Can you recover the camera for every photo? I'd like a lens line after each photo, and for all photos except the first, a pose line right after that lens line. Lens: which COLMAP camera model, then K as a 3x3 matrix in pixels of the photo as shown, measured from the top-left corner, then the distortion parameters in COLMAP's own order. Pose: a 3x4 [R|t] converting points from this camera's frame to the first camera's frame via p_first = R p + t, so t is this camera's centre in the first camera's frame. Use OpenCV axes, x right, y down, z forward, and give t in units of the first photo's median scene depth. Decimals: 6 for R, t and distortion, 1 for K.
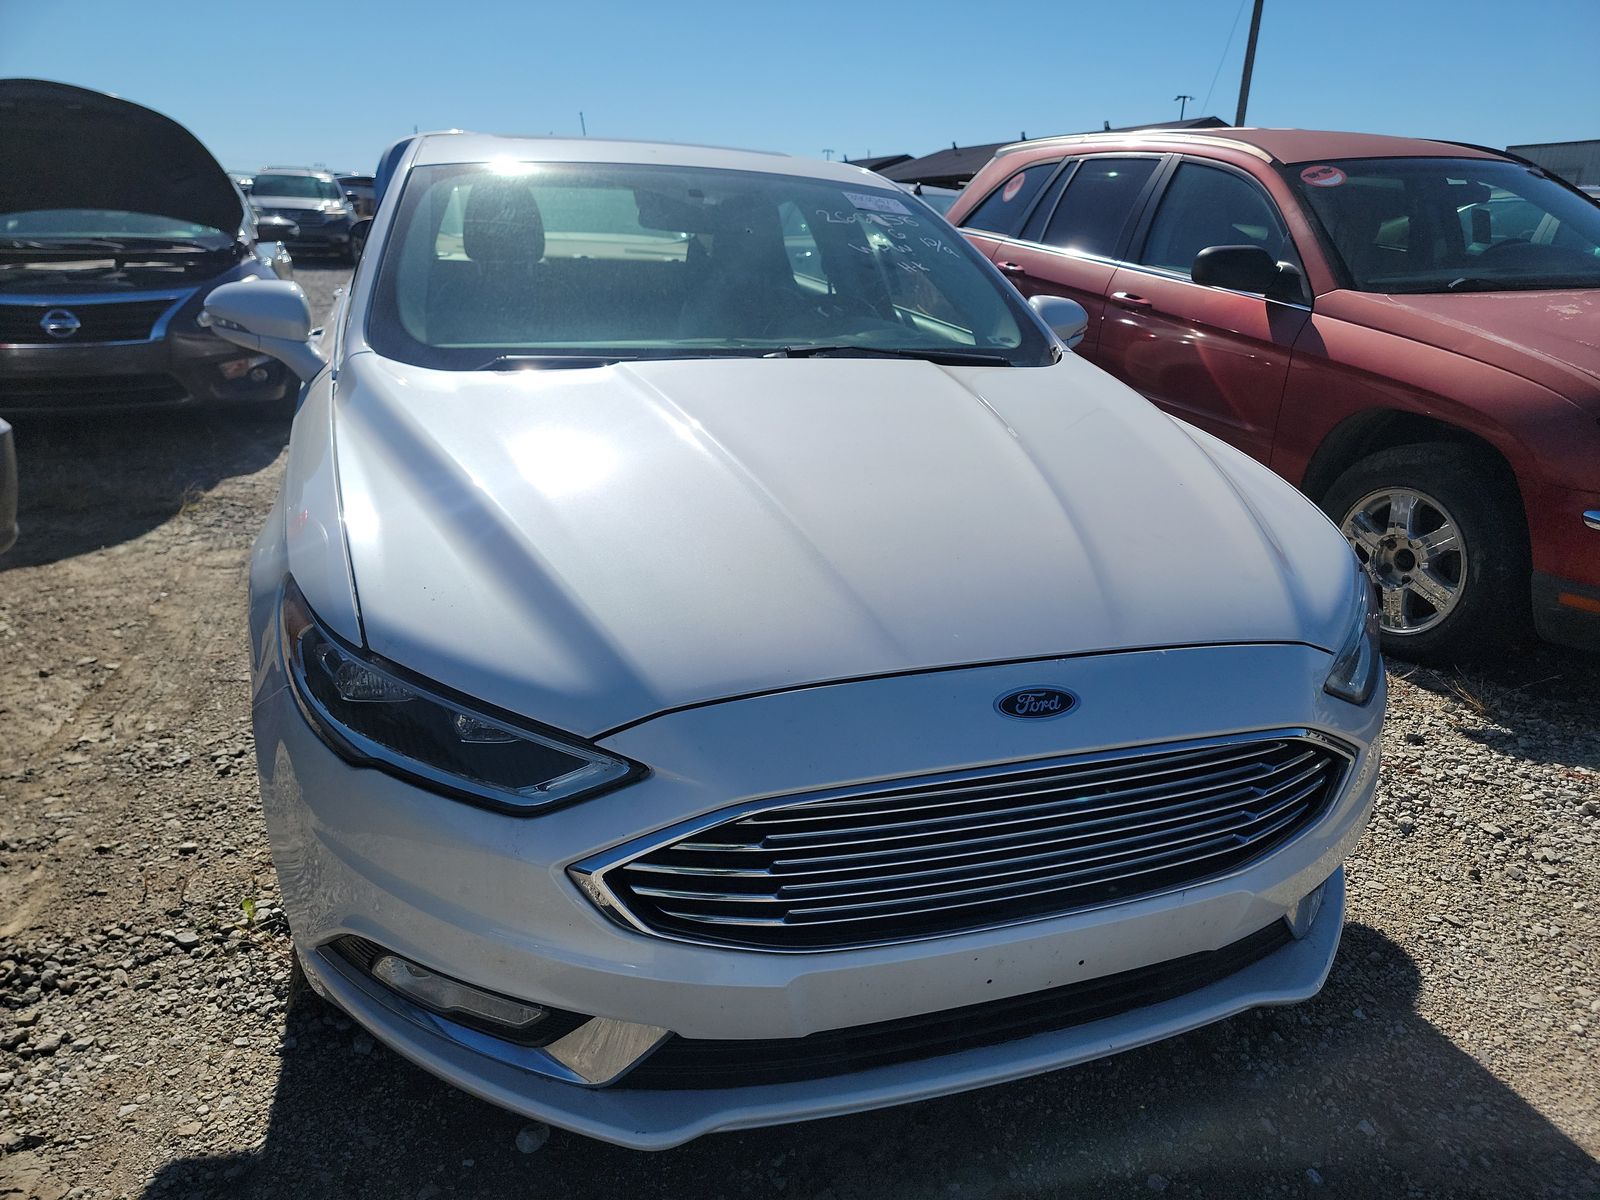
lens RADIAL K [[1151.3, 0, 833.1], [0, 1151.3, 594.6], [0, 0, 1]] dist [0.068428, -0.052020]
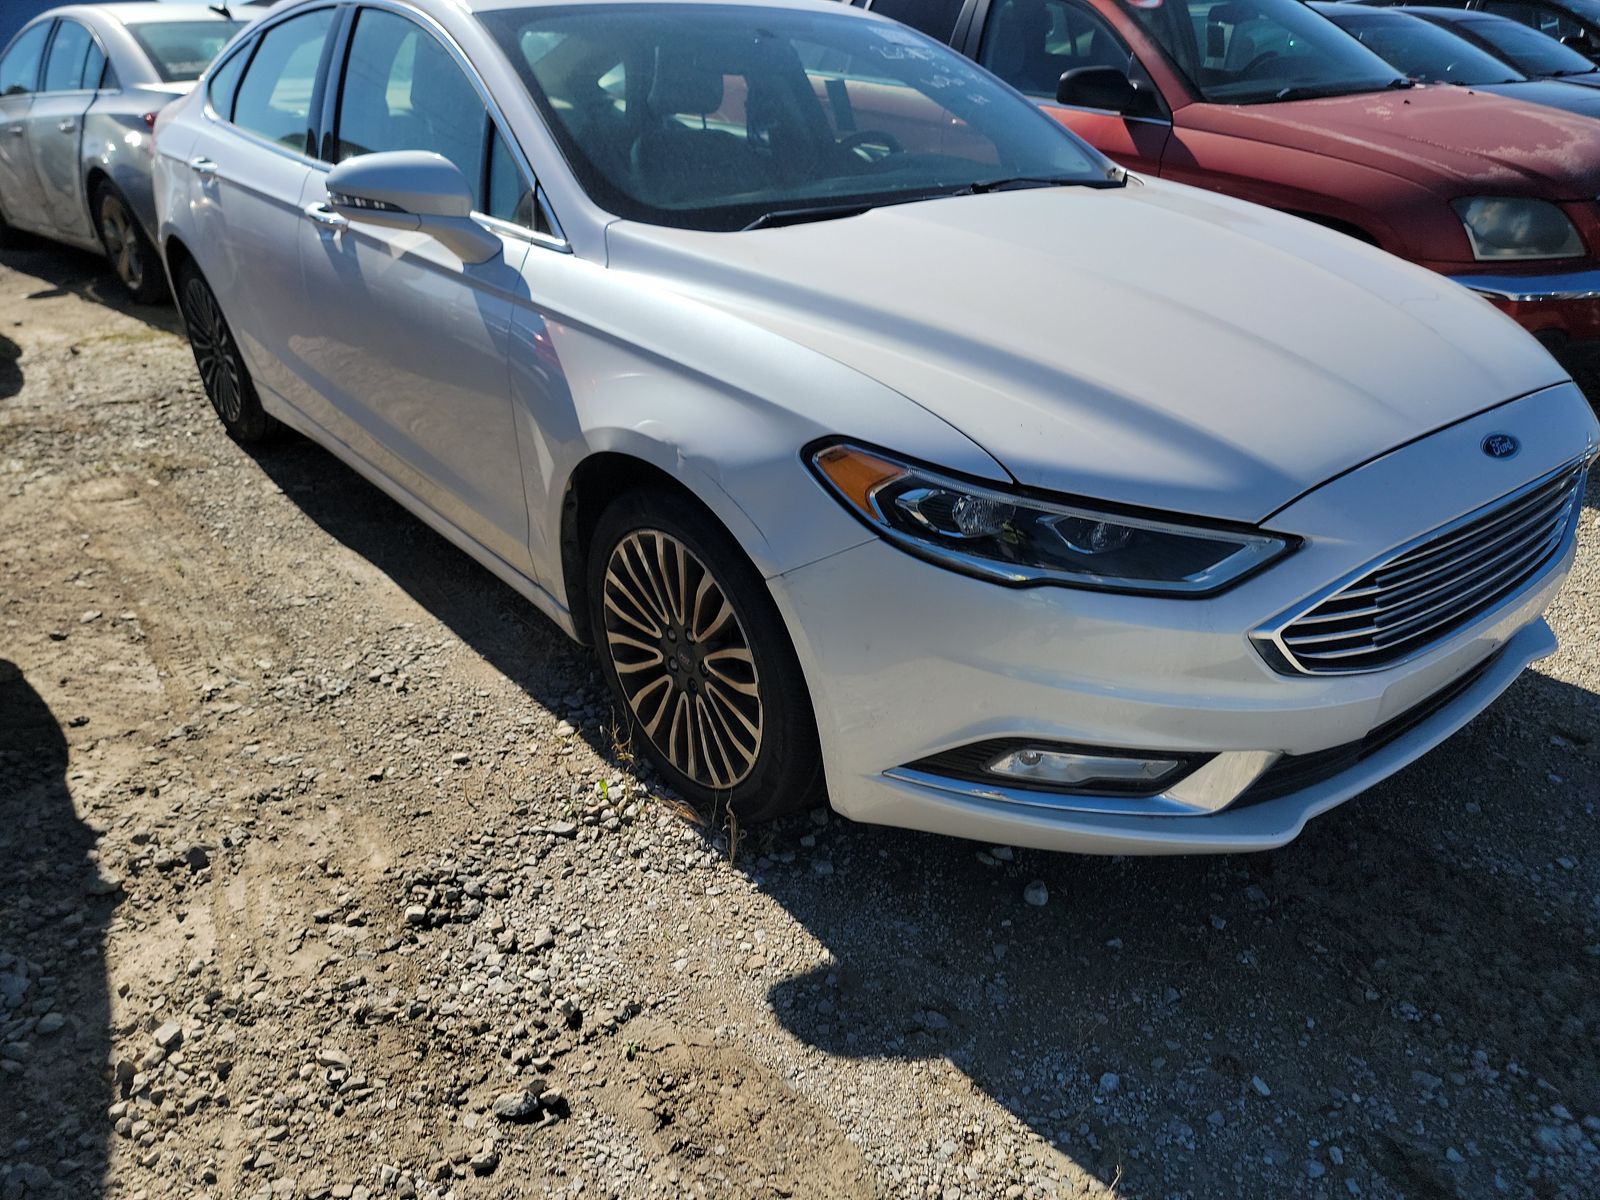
lens RADIAL K [[1131.7, 0, 792.9], [0, 1131.7, 626.9], [0, 0, 1]] dist [0.056284, 0.001432]
pose [[0.935988, -0.182853, 0.300819, -0.680656], [0.134187, 0.975322, 0.175331, -0.027362], [-0.325455, -0.123742, 0.937426, 0.028902]]
